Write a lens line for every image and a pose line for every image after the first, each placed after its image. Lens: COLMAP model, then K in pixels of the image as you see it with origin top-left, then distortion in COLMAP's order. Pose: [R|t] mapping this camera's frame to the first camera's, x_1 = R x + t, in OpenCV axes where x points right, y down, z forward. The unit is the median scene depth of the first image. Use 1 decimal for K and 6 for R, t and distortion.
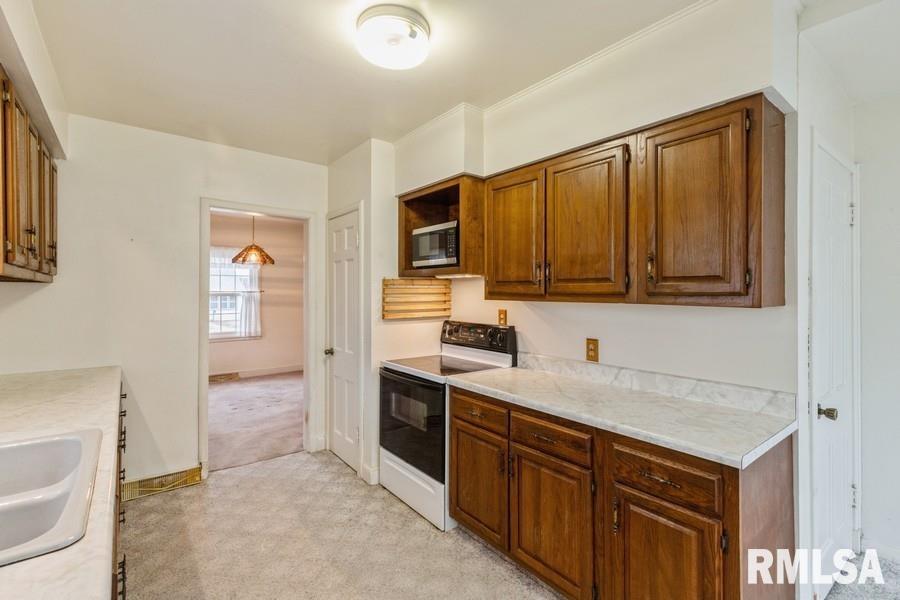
lens RADIAL K [[411.4, 0, 448.8], [0, 411.4, 292.4], [0, 0, 1]] dist [0.007841, -0.000533]
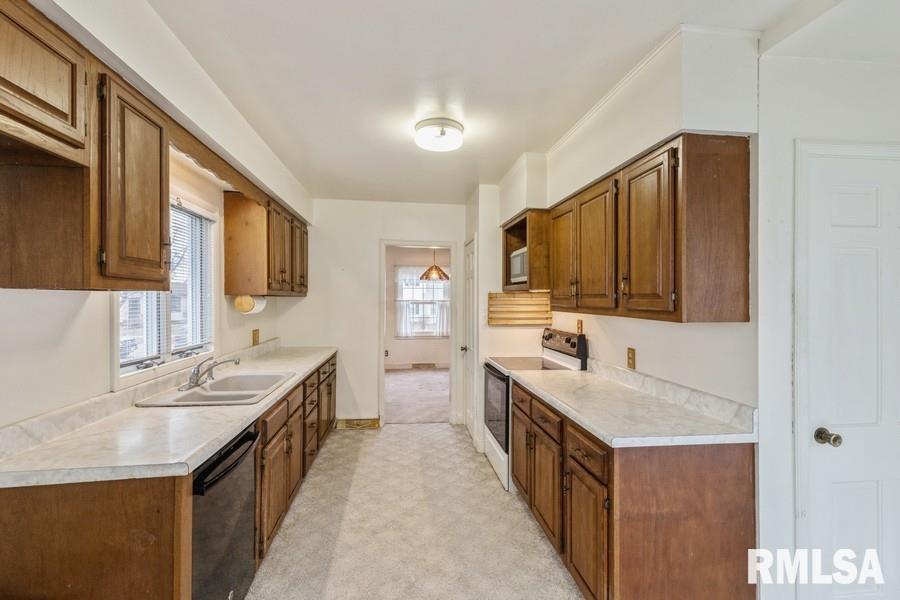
lens RADIAL K [[411.4, 0, 449.9], [0, 411.4, 300.7], [0, 0, 1]] dist [0.007841, -0.000533]
pose [[0.854775, 0.005171, -0.518974, 0.428590], [-0.004204, 0.999987, 0.003039, -0.012873], [0.518982, -0.000416, 0.854785, -0.160504]]
